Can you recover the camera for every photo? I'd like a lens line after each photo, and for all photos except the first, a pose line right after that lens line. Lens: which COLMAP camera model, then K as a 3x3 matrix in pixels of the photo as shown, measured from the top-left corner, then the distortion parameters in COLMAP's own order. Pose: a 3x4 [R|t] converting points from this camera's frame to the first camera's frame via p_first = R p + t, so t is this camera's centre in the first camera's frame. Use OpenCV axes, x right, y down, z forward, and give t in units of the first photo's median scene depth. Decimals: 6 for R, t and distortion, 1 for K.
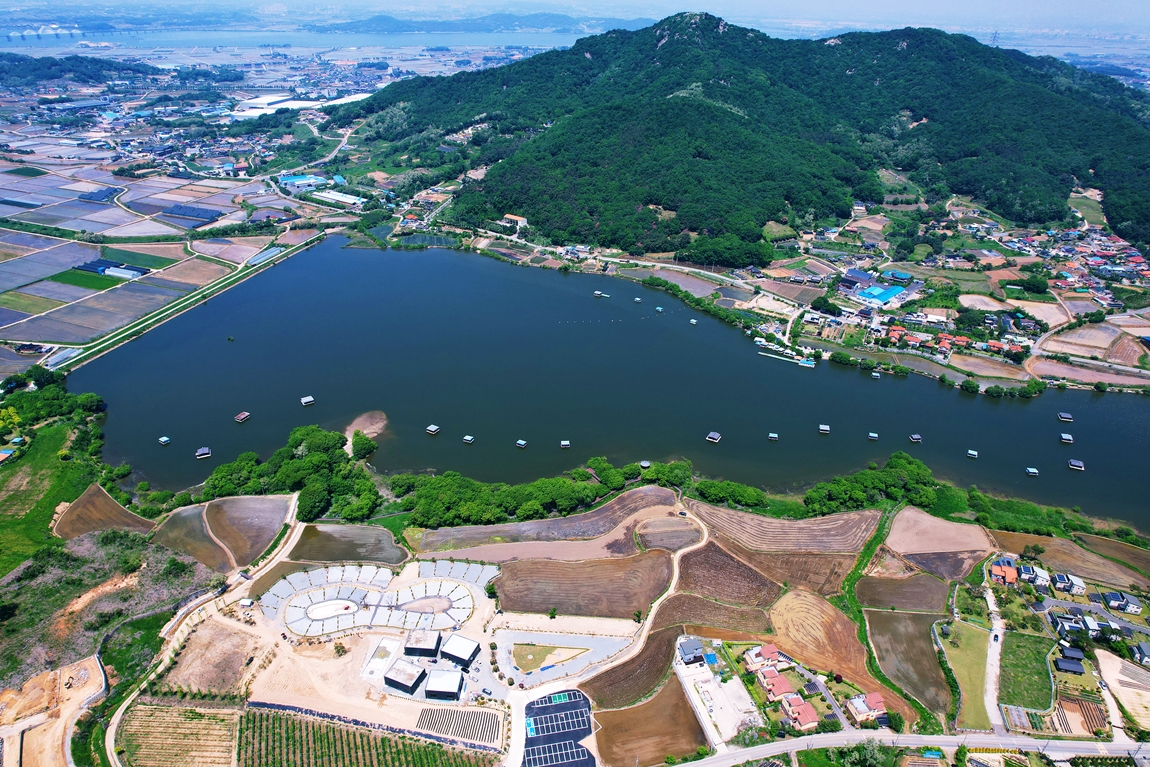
lens RADIAL K [[735.7, 0, 573.5], [0, 735.7, 382.3], [0, 0, 1]] dist [-0.080740, 0.074799]
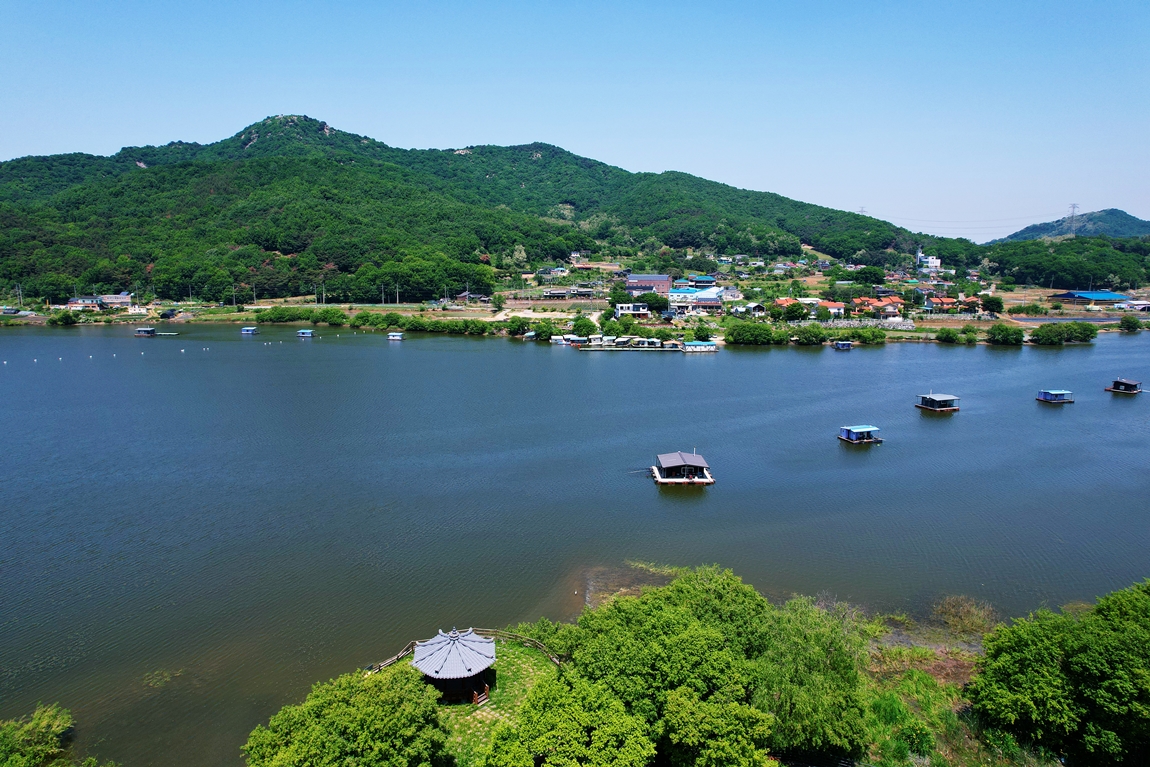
lens RADIAL K [[735.7, 0, 573.5], [0, 735.7, 382.3], [0, 0, 1]] dist [-0.080740, 0.074799]
pose [[0.866918, -0.097028, 0.488917, 0.039148], [0.246107, 0.936294, -0.250568, 0.064555], [-0.433458, 0.337548, 0.835569, 0.547025]]
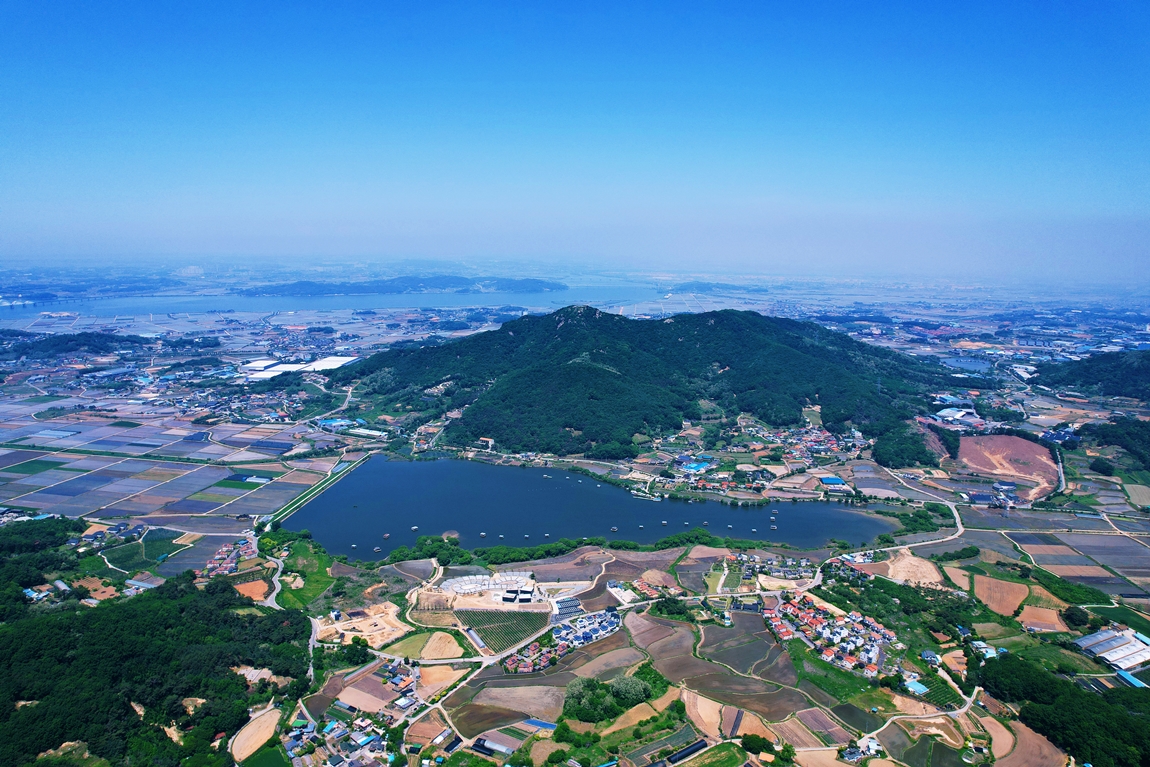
lens RADIAL K [[735.7, 0, 573.5], [0, 735.7, 382.3], [0, 0, 1]] dist [-0.080740, 0.074799]
pose [[0.987910, -0.037770, 0.150359, -0.157157], [0.081553, 0.951441, -0.296830, 0.196514], [-0.131847, 0.305504, 0.943018, -0.769287]]
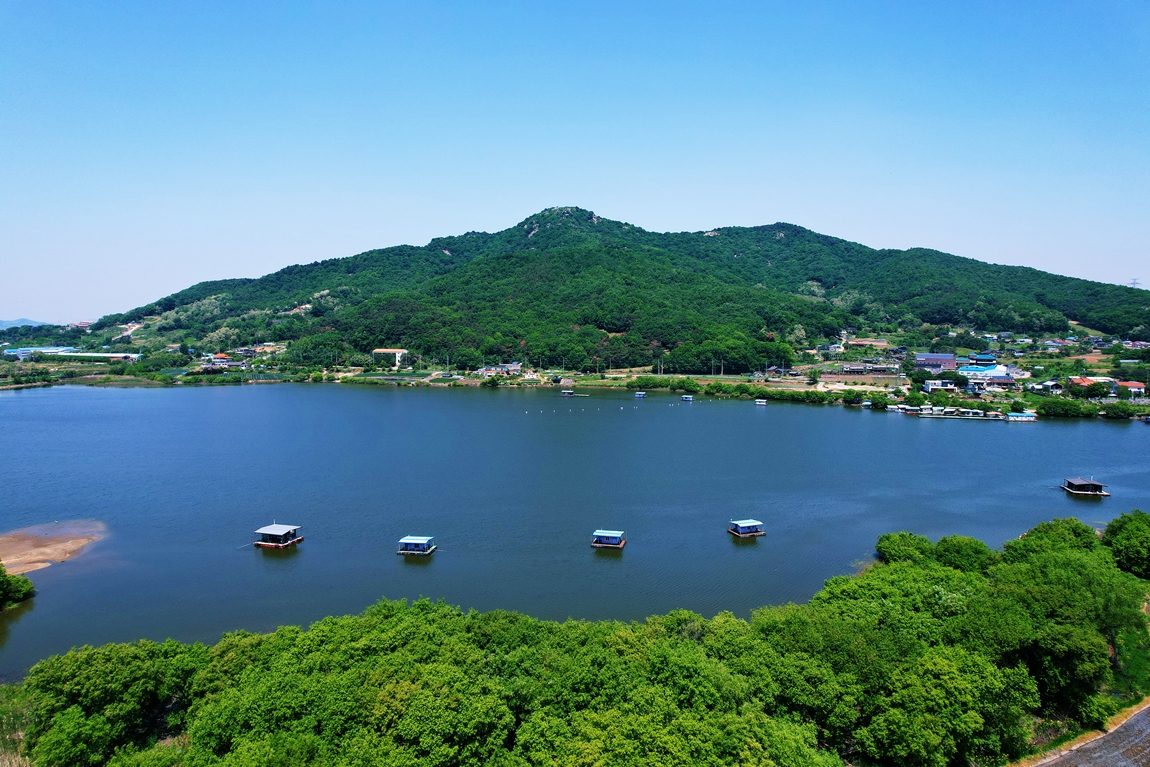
lens RADIAL K [[735.7, 0, 573.5], [0, 735.7, 382.3], [0, 0, 1]] dist [-0.080740, 0.074799]
pose [[0.968925, -0.034087, 0.244997, -0.099283], [0.129199, 0.914356, -0.383746, 0.088292], [-0.210933, 0.403475, 0.890346, 0.470006]]
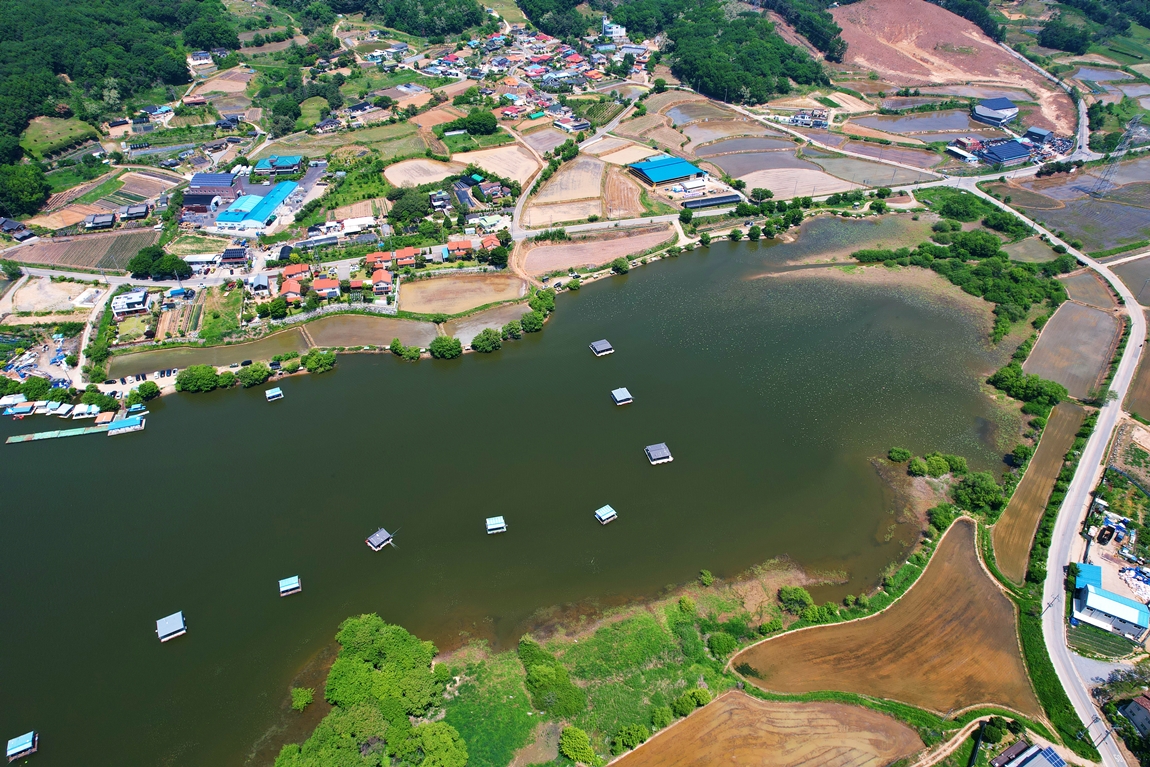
lens RADIAL K [[735.7, 0, 573.5], [0, 735.7, 382.3], [0, 0, 1]] dist [-0.080740, 0.074799]
pose [[0.749844, -0.412601, 0.517198, 0.244779], [0.318039, 0.910267, 0.265076, -0.064465], [-0.580159, -0.034276, 0.813782, 0.372848]]
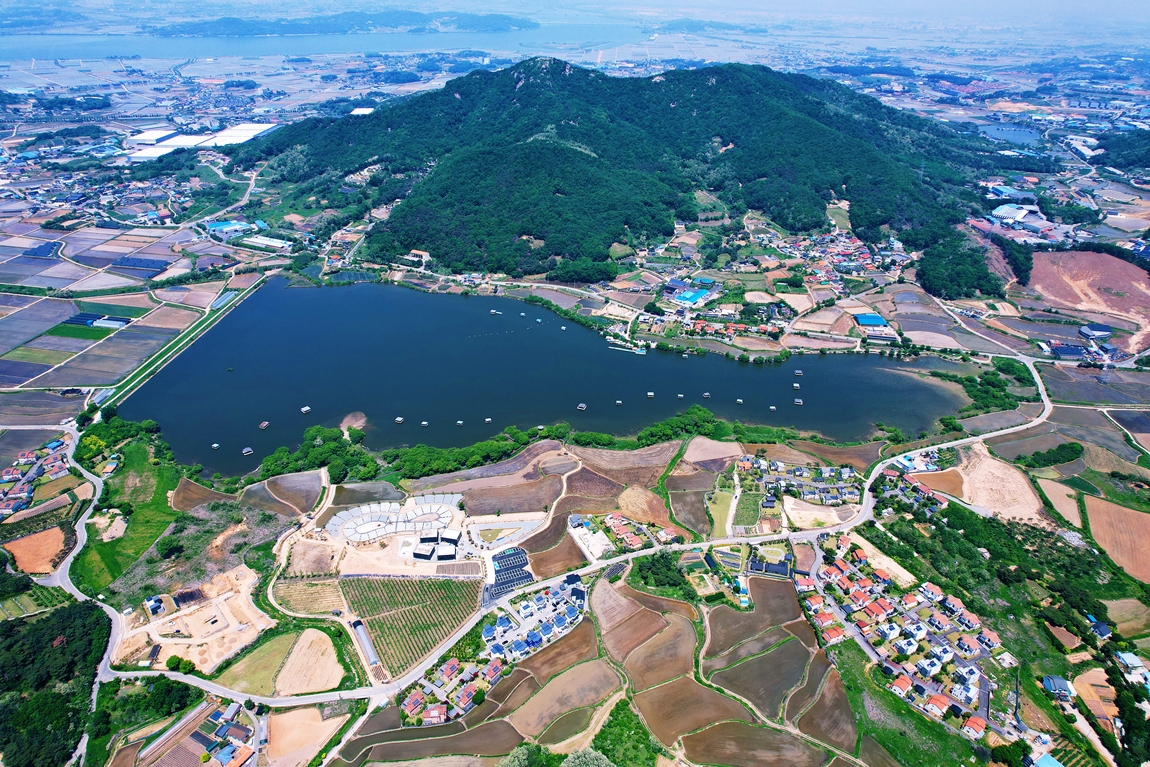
lens RADIAL K [[735.7, 0, 573.5], [0, 735.7, 382.3], [0, 0, 1]] dist [-0.080740, 0.074799]
pose [[0.982921, -0.094308, 0.158024, -0.046953], [0.090347, 0.995394, 0.032077, -0.019629], [-0.160321, -0.017252, 0.986914, -0.367856]]
